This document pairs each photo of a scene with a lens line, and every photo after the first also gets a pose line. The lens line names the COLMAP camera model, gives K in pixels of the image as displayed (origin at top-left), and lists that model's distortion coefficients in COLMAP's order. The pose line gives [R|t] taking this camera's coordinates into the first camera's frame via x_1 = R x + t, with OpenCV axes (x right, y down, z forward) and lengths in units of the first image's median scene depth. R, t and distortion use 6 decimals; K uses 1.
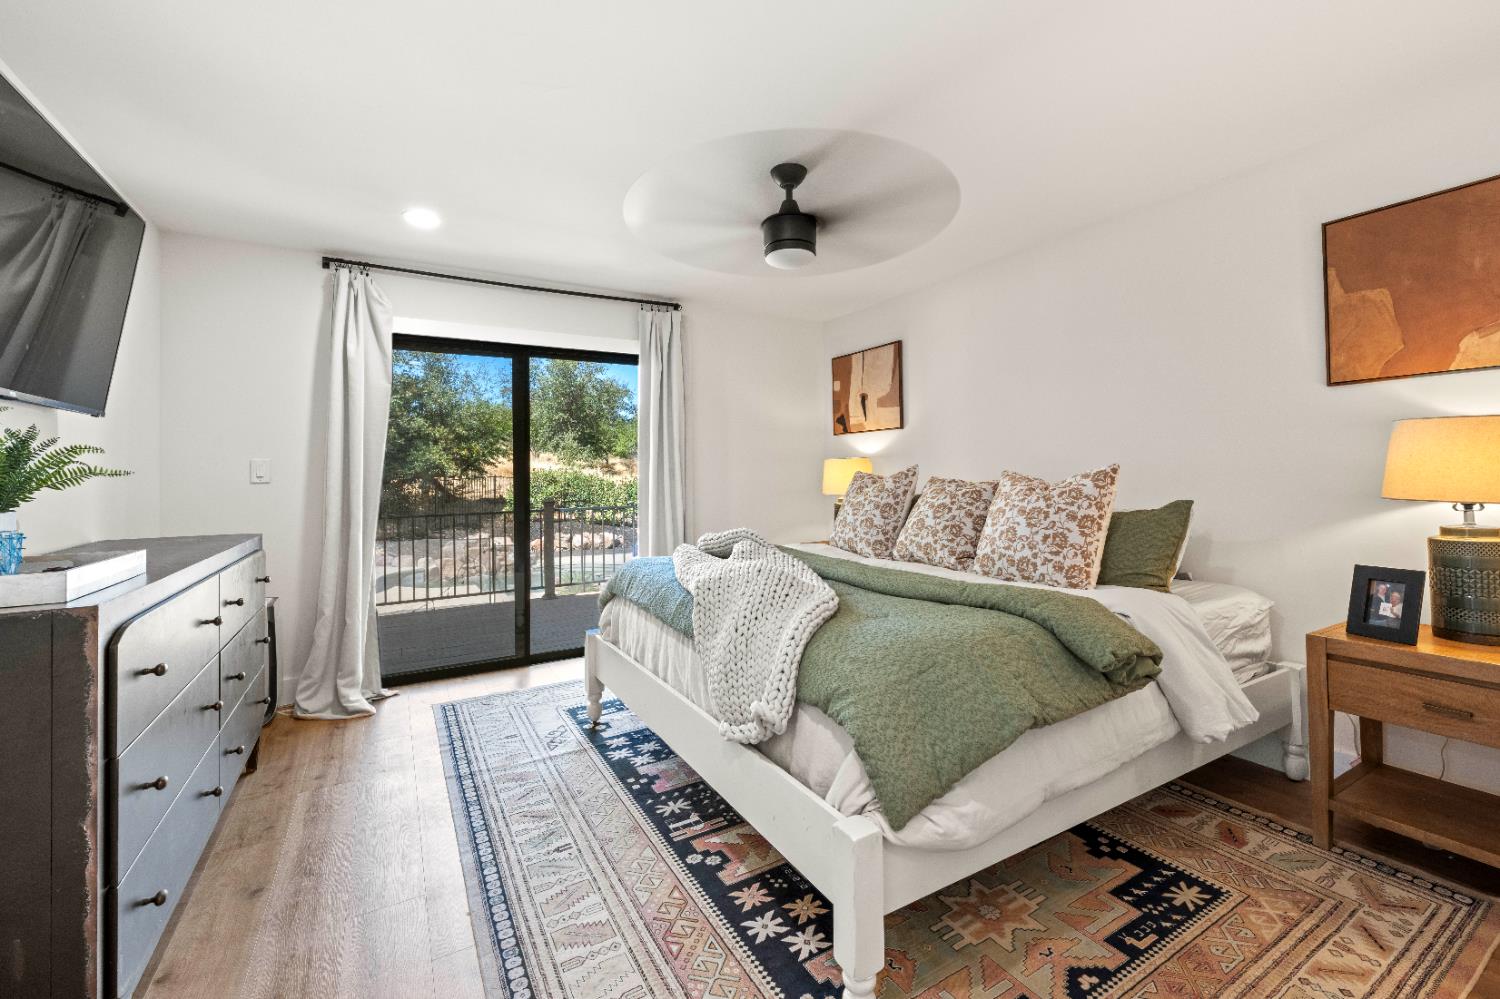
lens RADIAL K [[610.3, 0, 720.2], [0, 610.3, 459.2], [0, 0, 1]] dist [-0.003641, 0.000394]
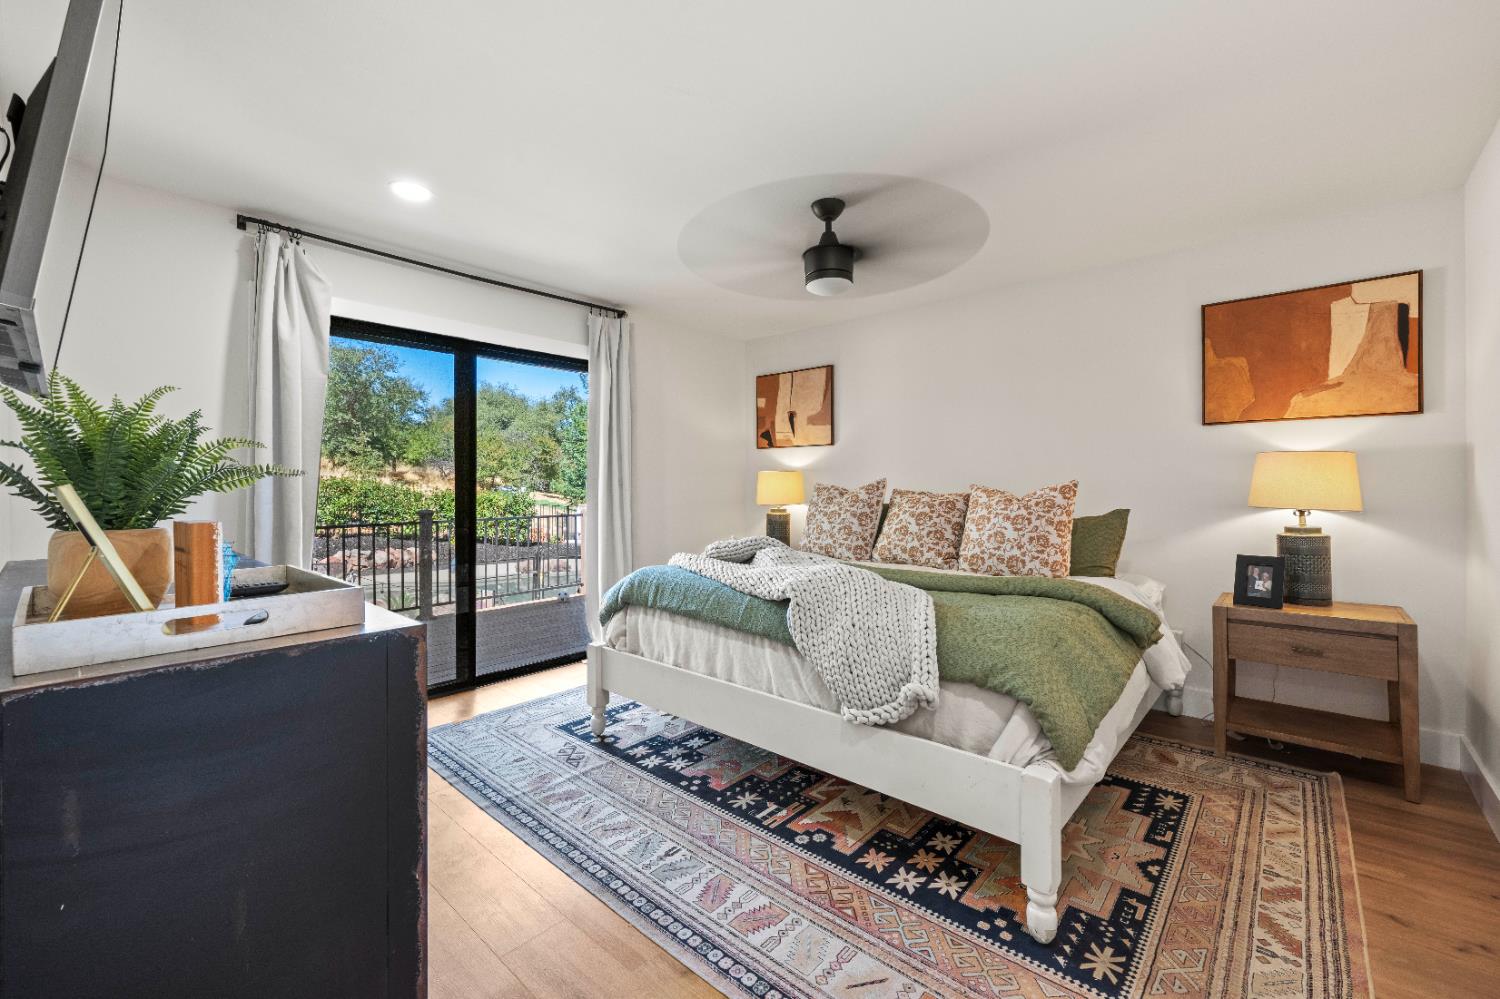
lens RADIAL K [[610.3, 0, 718.9], [0, 610.3, 480.3], [0, 0, 1]] dist [-0.003641, 0.000394]
pose [[0.954086, 0.014888, 0.299164, -0.436599], [-0.019306, 0.999744, 0.011819, 0.007858], [-0.298911, -0.017052, 0.954129, 0.019984]]
